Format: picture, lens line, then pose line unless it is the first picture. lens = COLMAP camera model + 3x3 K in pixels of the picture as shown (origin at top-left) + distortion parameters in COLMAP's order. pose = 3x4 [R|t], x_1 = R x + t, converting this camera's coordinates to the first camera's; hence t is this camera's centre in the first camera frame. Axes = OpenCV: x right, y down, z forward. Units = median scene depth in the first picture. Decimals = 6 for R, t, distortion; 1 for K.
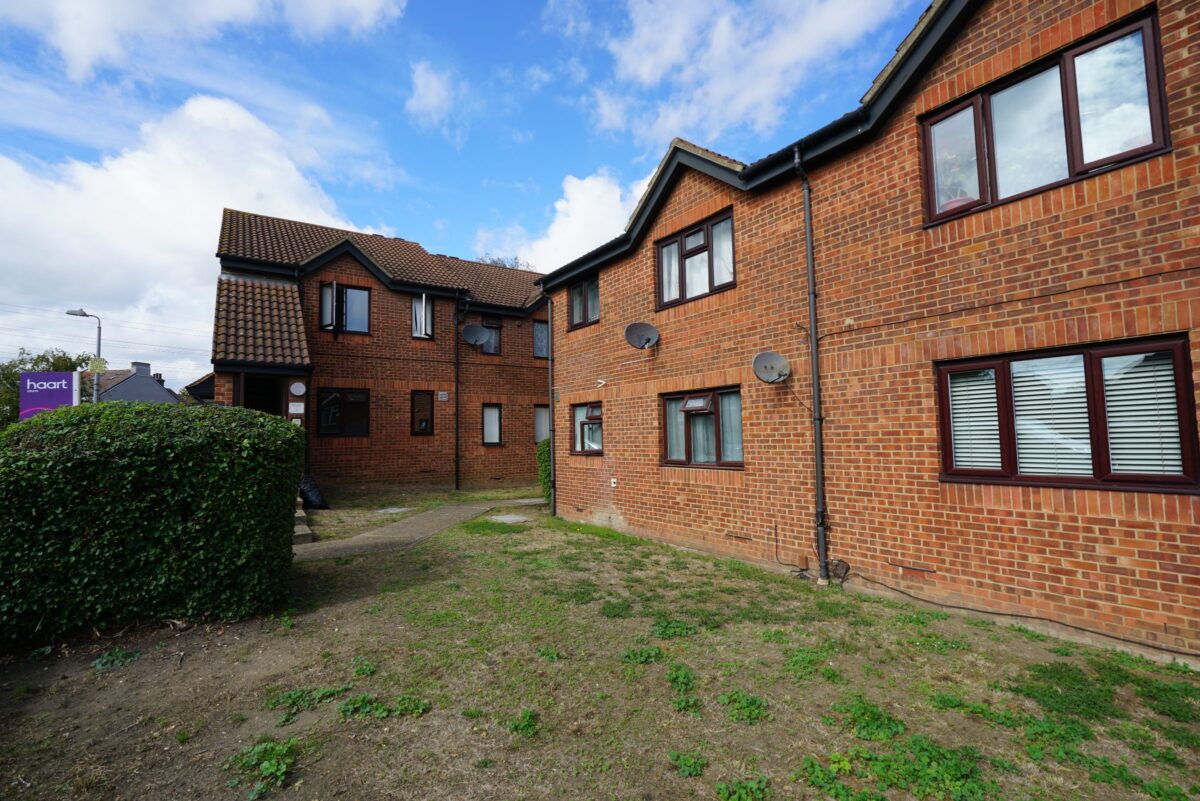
lens RADIAL K [[537.2, 0, 595.8], [0, 537.2, 398.5], [0, 0, 1]] dist [0.000224, 0.000175]
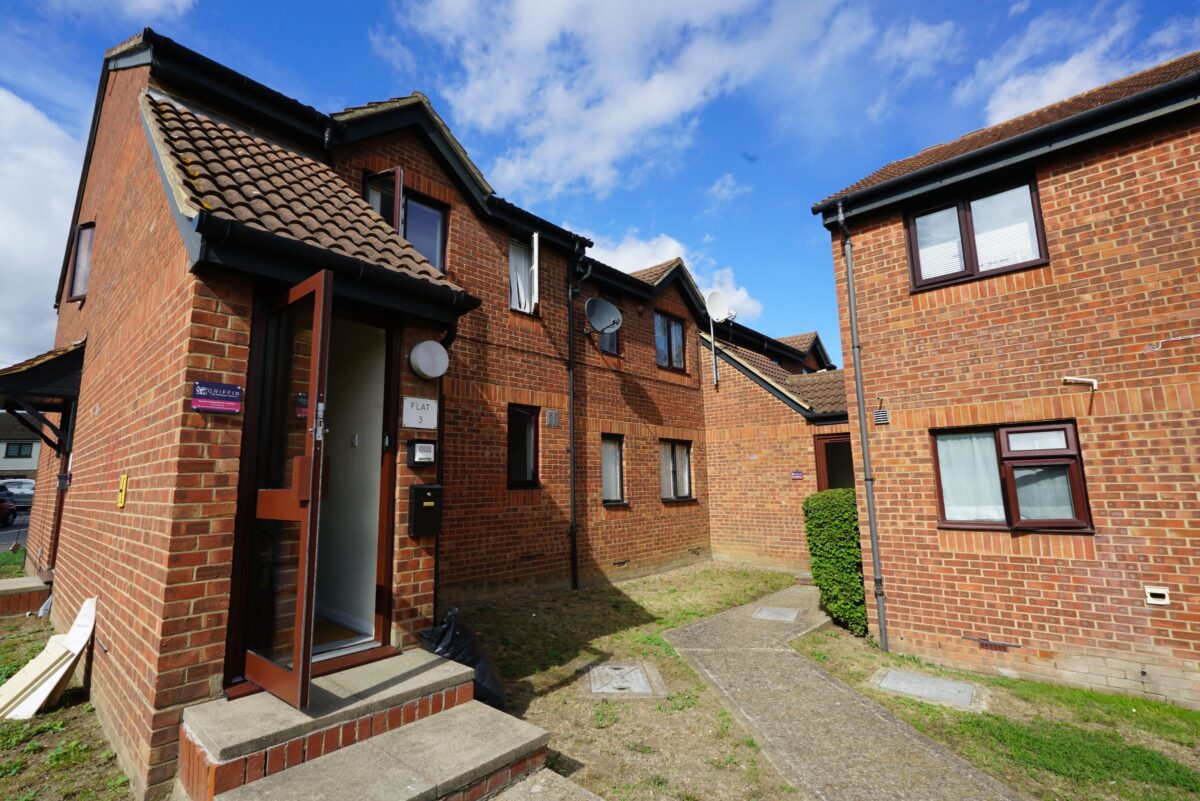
lens RADIAL K [[537.2, 0, 595.8], [0, 537.2, 398.5], [0, 0, 1]] dist [0.000224, 0.000175]
pose [[0.970098, 0.041773, 0.239094, -0.386019], [-0.019605, 0.995346, -0.094354, 0.028718], [-0.241922, 0.086845, 0.966401, 0.457628]]
